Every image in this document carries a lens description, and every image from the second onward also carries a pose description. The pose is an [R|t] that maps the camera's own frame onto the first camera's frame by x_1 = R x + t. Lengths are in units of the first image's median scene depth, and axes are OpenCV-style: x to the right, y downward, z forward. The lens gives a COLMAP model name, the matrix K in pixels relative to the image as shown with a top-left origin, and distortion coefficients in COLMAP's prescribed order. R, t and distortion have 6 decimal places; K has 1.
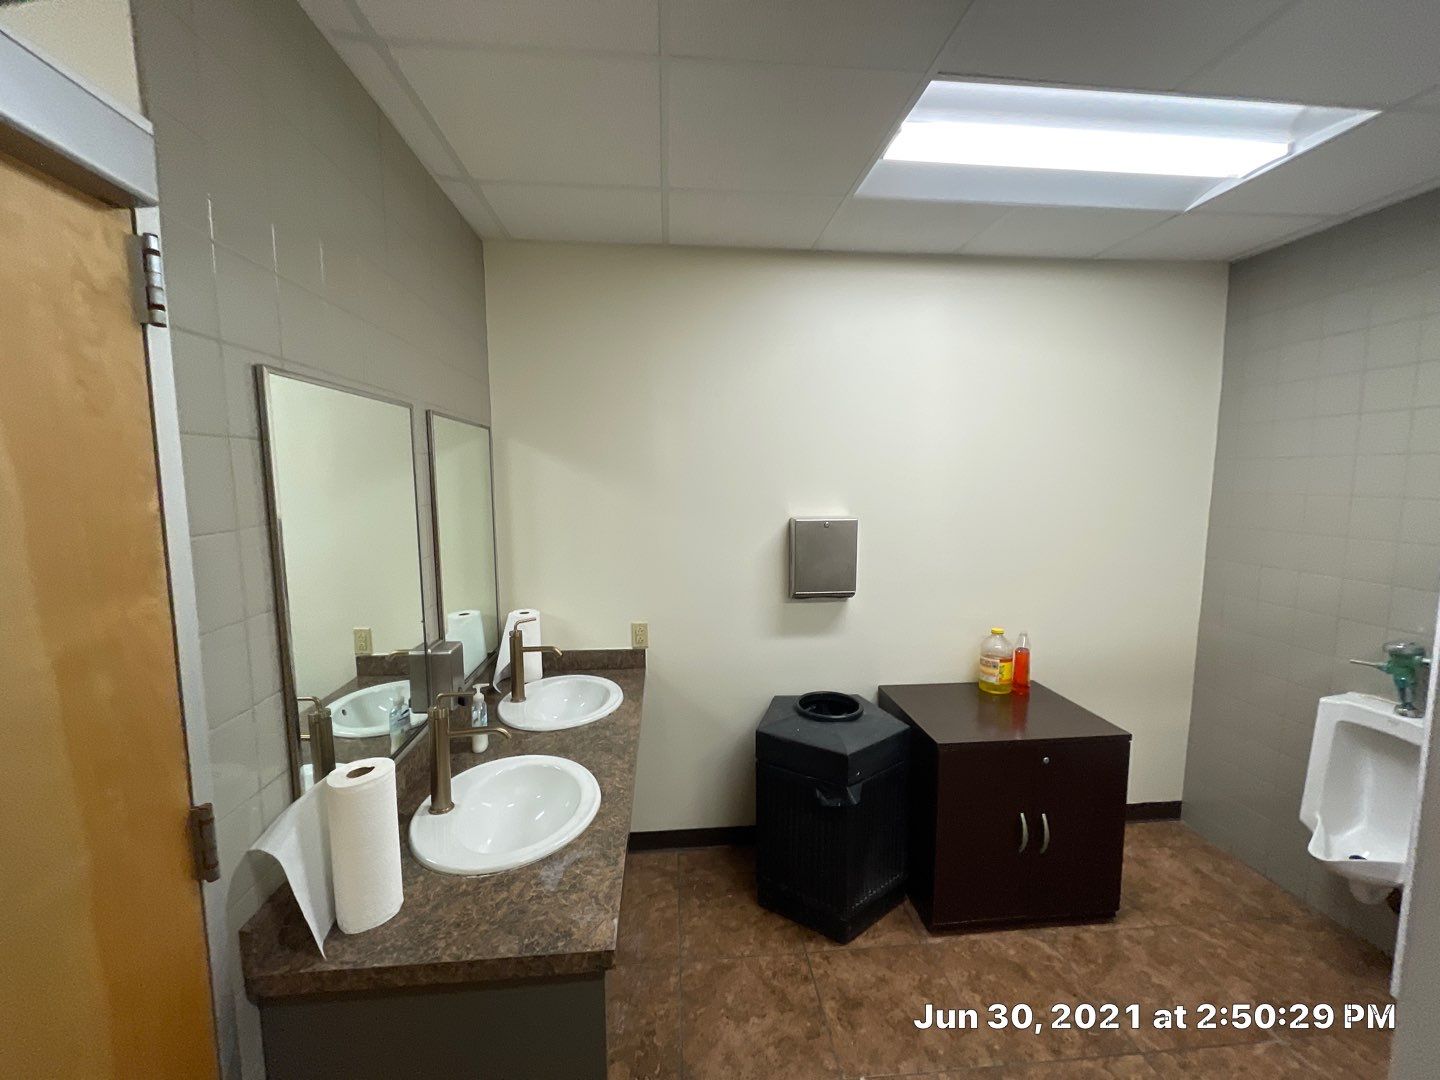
lens RADIAL K [[580.8, 0, 721.0], [0, 580.8, 540.6], [0, 0, 1]] dist [-0.003335, 0.000035]
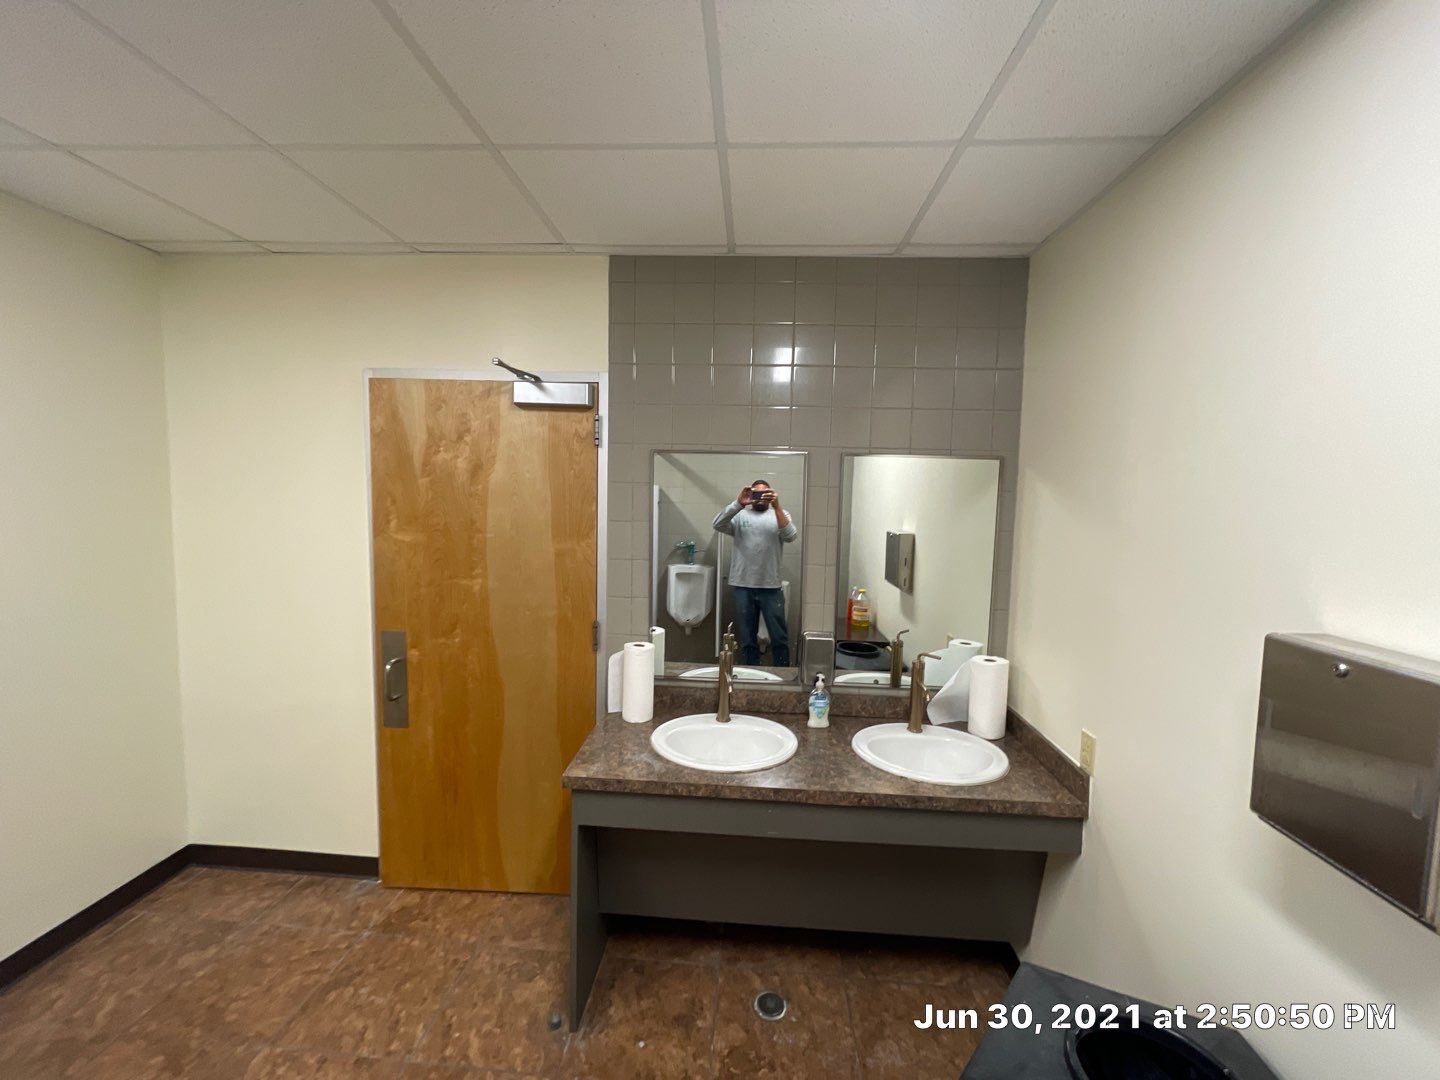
lens RADIAL K [[580.8, 0, 721.0], [0, 580.8, 540.6], [0, 0, 1]] dist [-0.003335, 0.000035]
pose [[-0.149075, 0.075428, -0.985945, 0.828043], [-0.131445, 0.986726, 0.095362, -0.121240], [0.980050, 0.143814, -0.137181, 0.957691]]
